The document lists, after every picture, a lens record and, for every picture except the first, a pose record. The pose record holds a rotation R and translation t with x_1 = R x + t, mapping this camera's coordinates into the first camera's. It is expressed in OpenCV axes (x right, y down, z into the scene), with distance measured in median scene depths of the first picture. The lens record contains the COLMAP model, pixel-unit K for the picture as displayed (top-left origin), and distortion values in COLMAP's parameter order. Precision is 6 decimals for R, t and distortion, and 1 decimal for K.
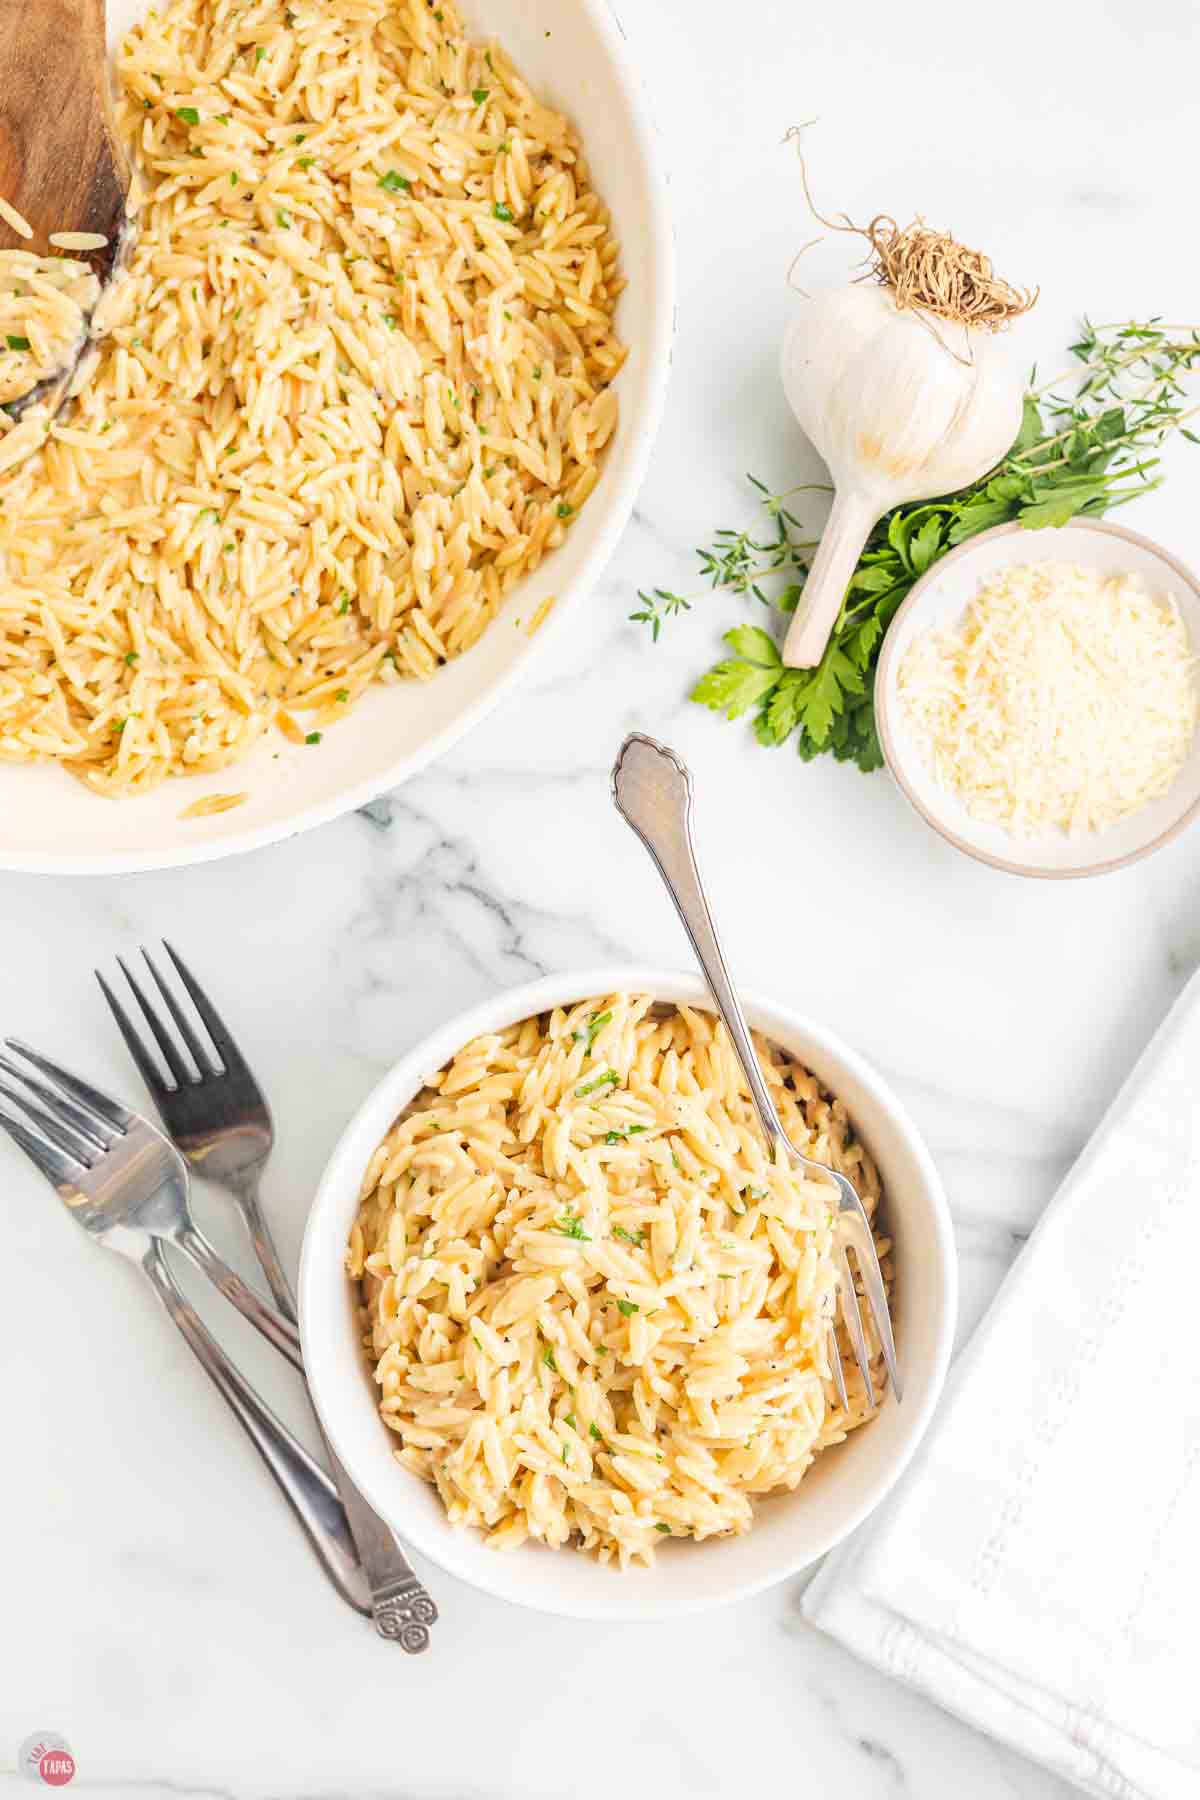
lens RADIAL K [[1658.5, 0, 600.0], [0, 1658.5, 900.0], [0, 0, 1]] dist [-0.009486, -0.001869]
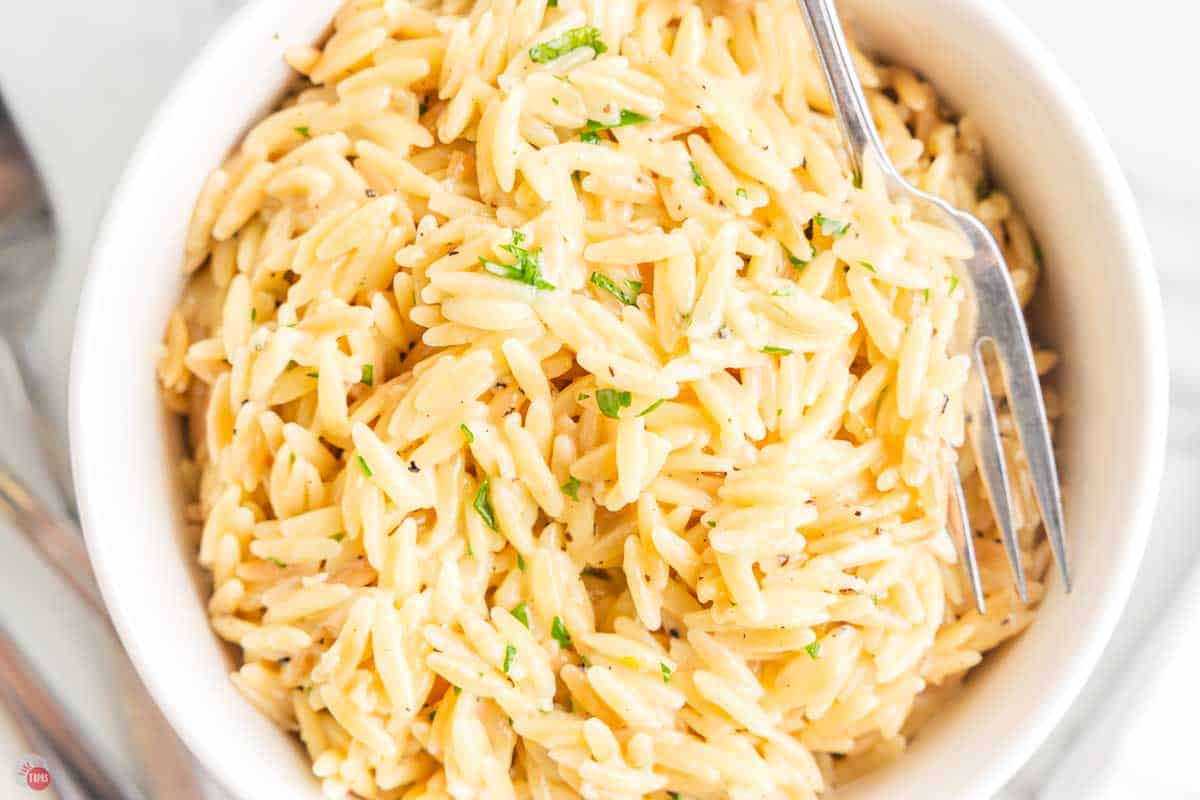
lens RADIAL K [[2315.7, 0, 600.0], [0, 2315.7, 400.0], [0, 0, 1]] dist [-0.007777, -0.024380]
pose [[0.999662, 0.008144, -0.024708, 0.031455], [-0.008715, 0.999696, -0.023064, 0.255625], [0.024513, 0.023271, 0.999429, 0.157546]]
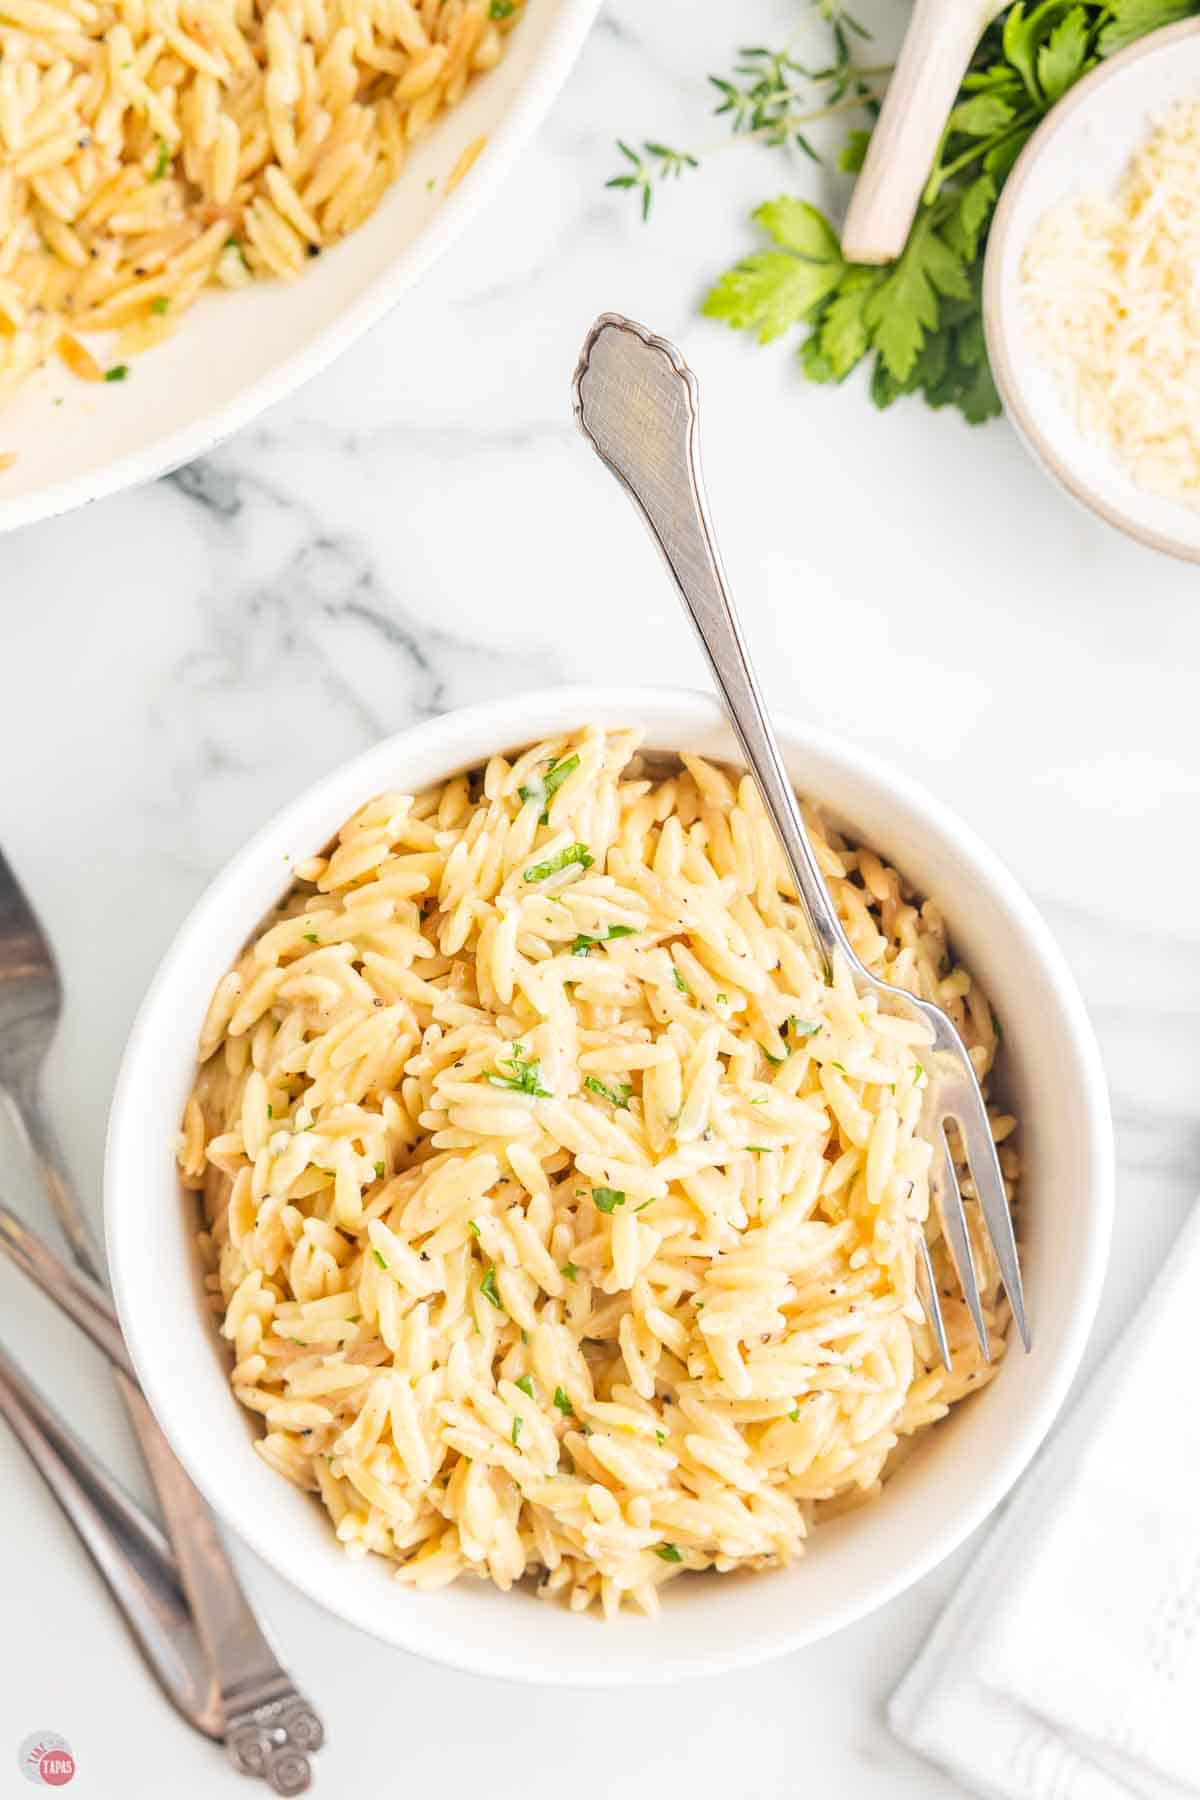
lens RADIAL K [[2742.0, 0, 600.0], [0, 2742.0, 900.0], [0, 0, 1]] dist [0.028260, 0.065139]
pose [[0.999928, -0.011885, 0.001737, 0.012449], [0.011874, 0.999911, 0.006139, 0.116924], [-0.001810, -0.006118, 0.999980, -0.080645]]
